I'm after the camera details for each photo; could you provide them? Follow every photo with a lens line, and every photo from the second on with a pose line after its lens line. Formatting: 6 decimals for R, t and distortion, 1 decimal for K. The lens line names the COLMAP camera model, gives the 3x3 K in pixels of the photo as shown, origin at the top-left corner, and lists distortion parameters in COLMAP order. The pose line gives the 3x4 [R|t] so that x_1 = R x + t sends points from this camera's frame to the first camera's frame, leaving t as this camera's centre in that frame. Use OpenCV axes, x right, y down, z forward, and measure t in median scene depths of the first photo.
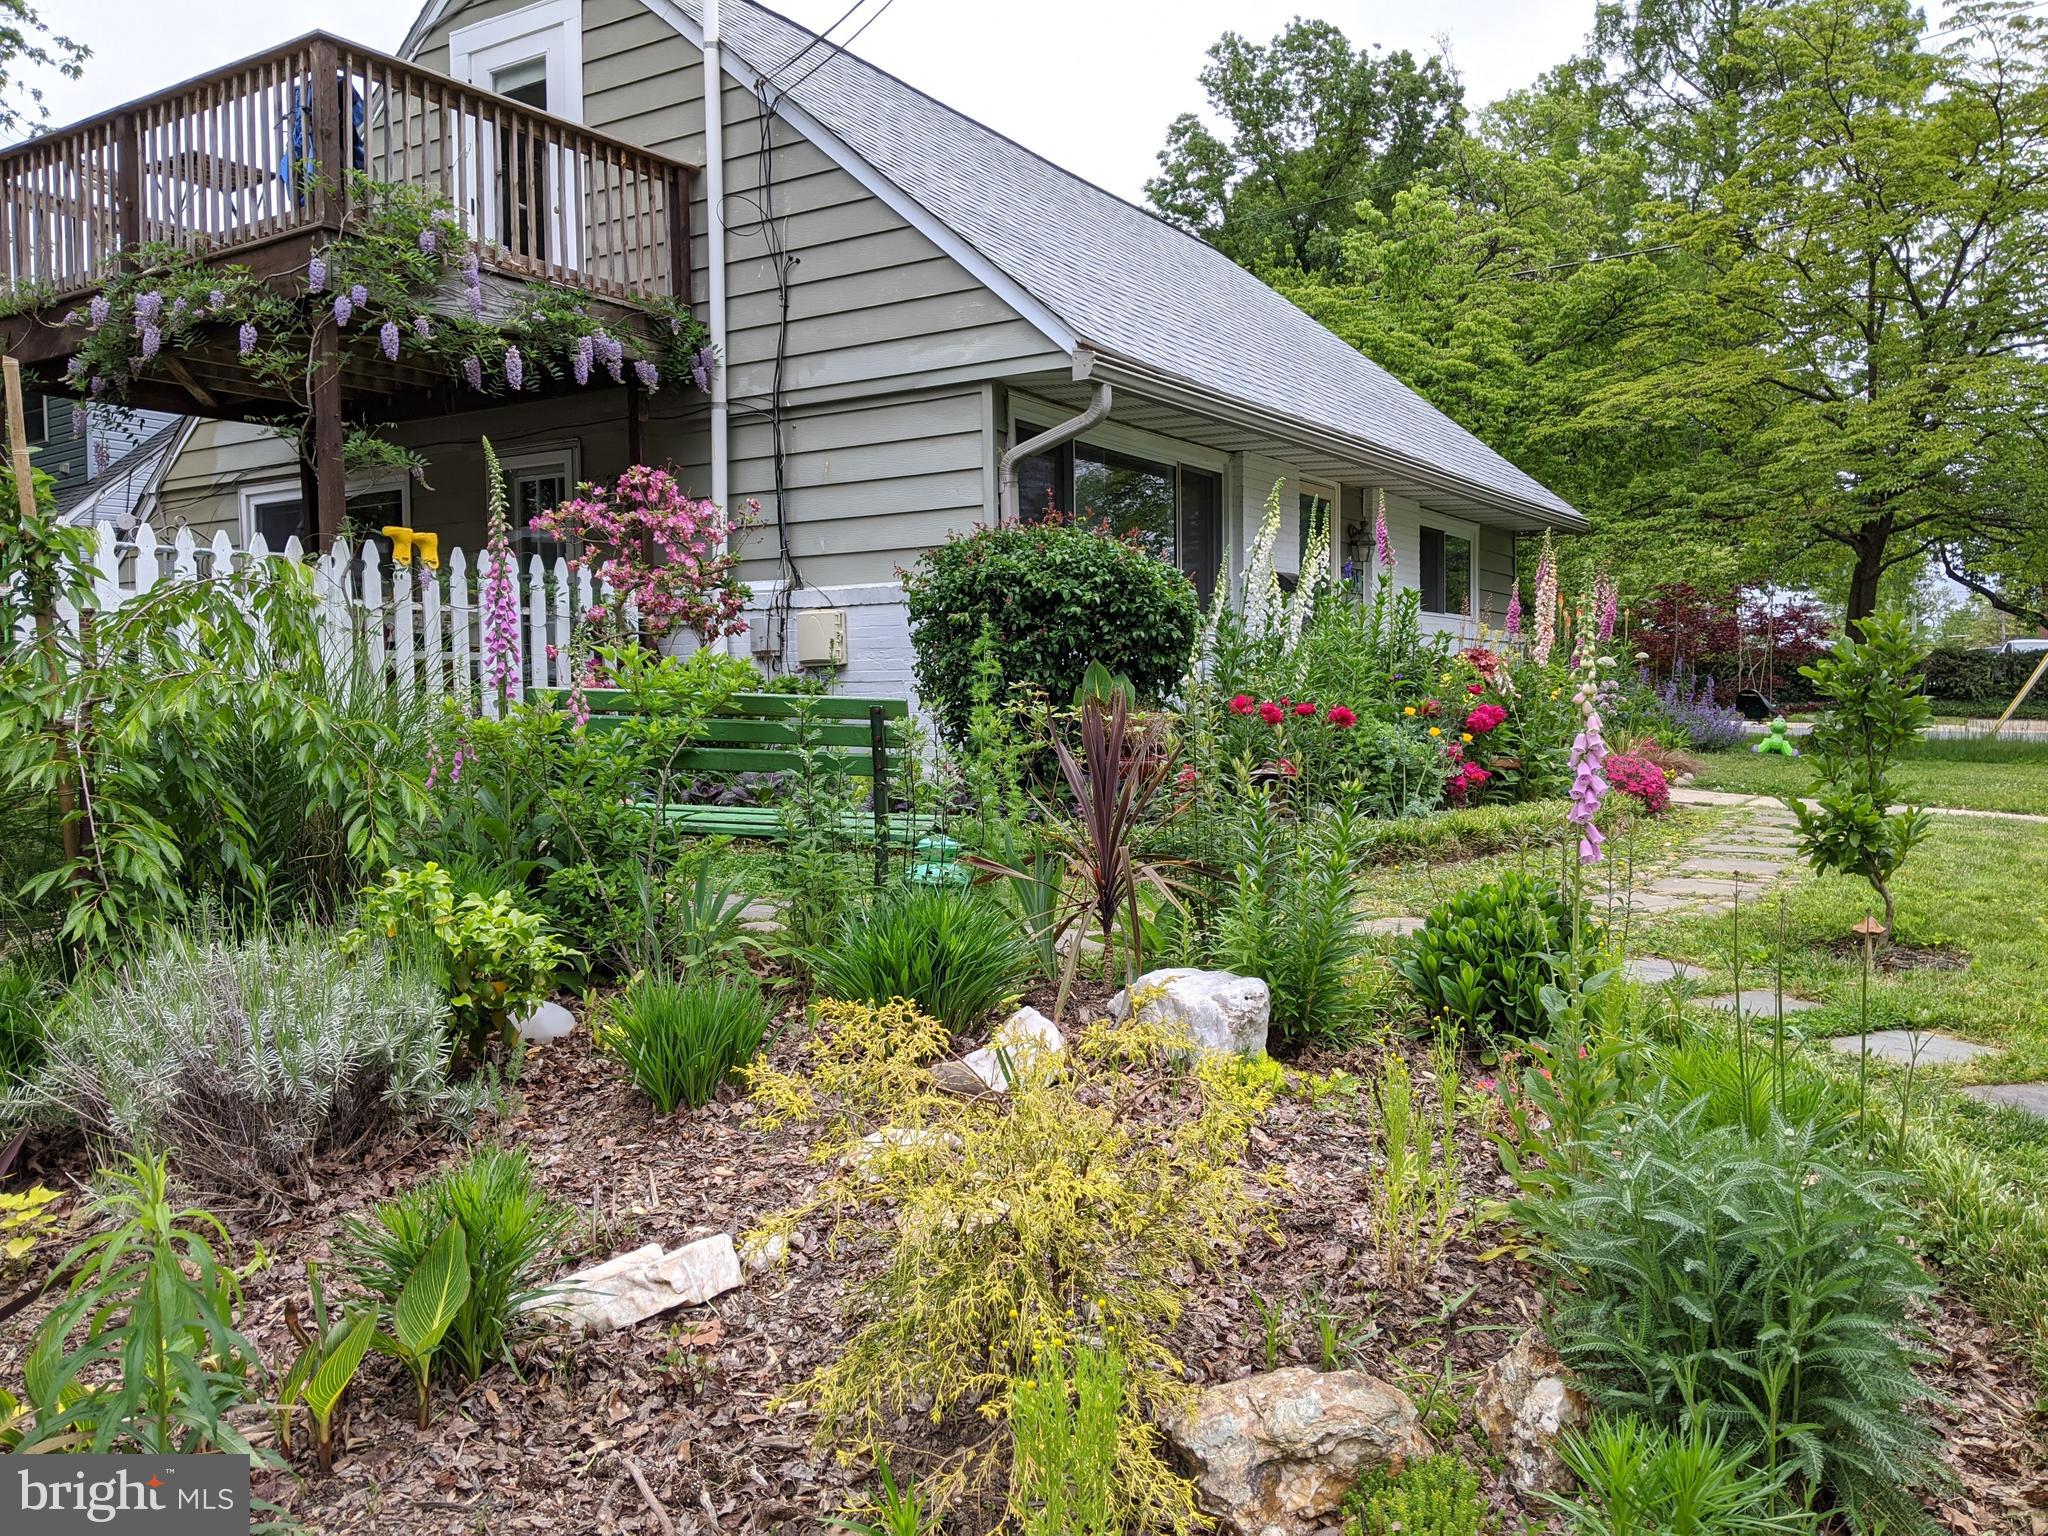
lens RADIAL K [[1634.6, 0, 1024.0], [0, 1634.6, 768.0], [0, 0, 1]] dist [0.088084, -0.184182]
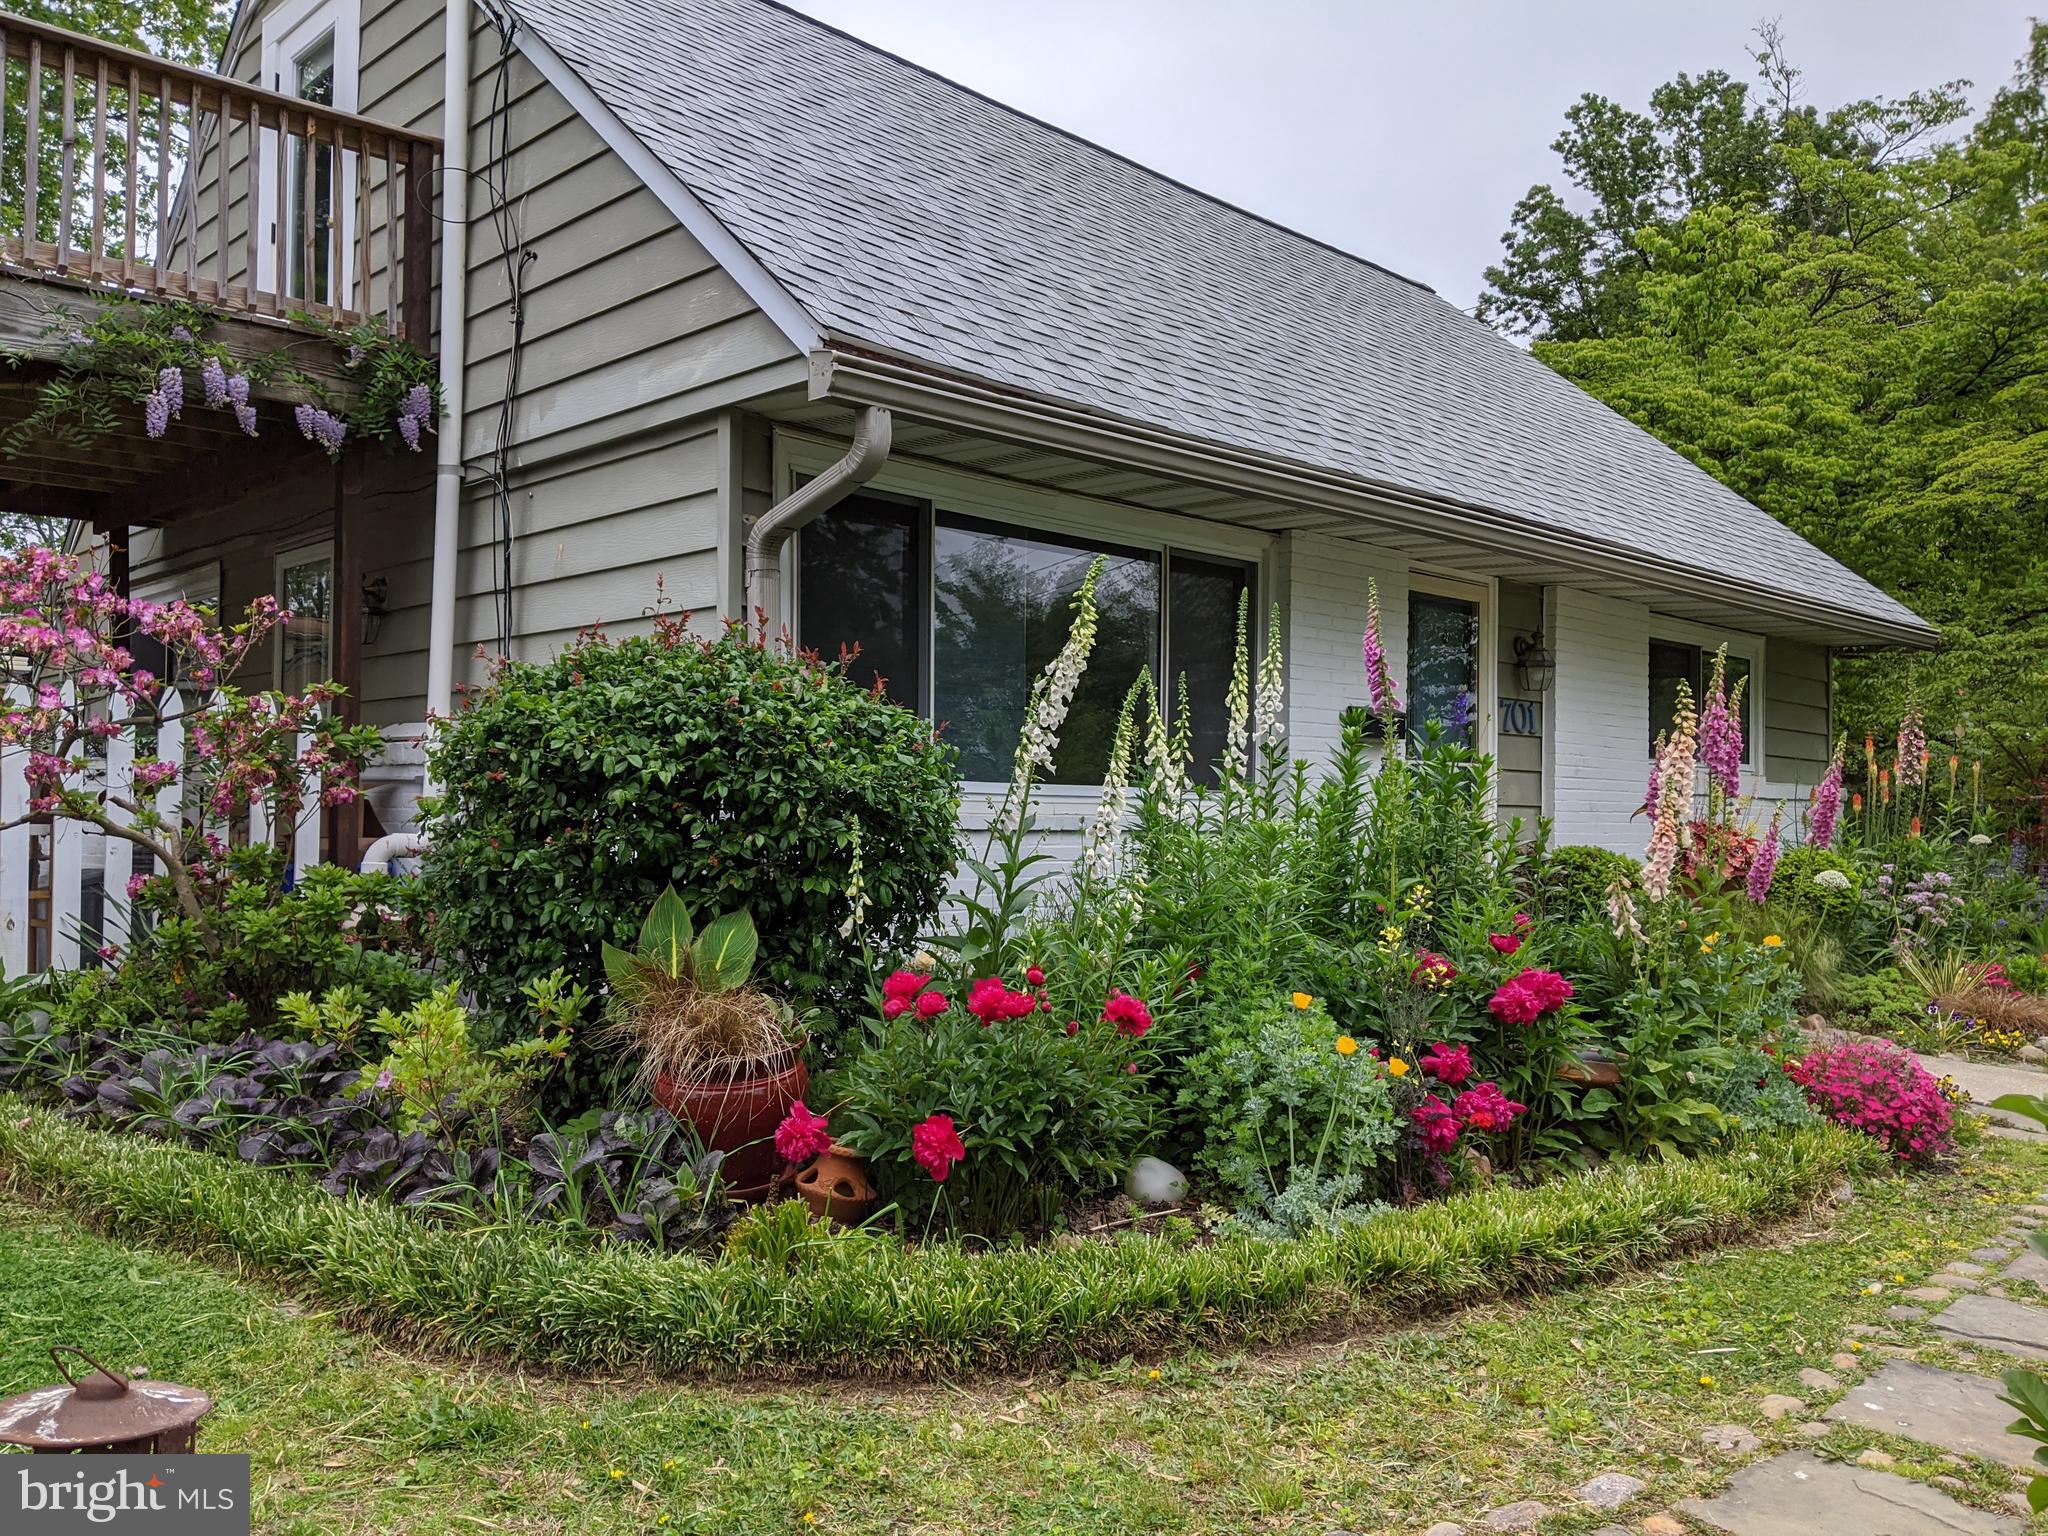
lens RADIAL K [[1668.2, 0, 1024.0], [0, 1668.2, 768.0], [0, 0, 1]] dist [0.037322, -0.074522]
pose [[0.972516, 0.016131, -0.232277, 0.210773], [-0.032922, 0.997101, -0.068598, -0.052953], [0.230497, 0.074359, 0.970228, 0.367125]]
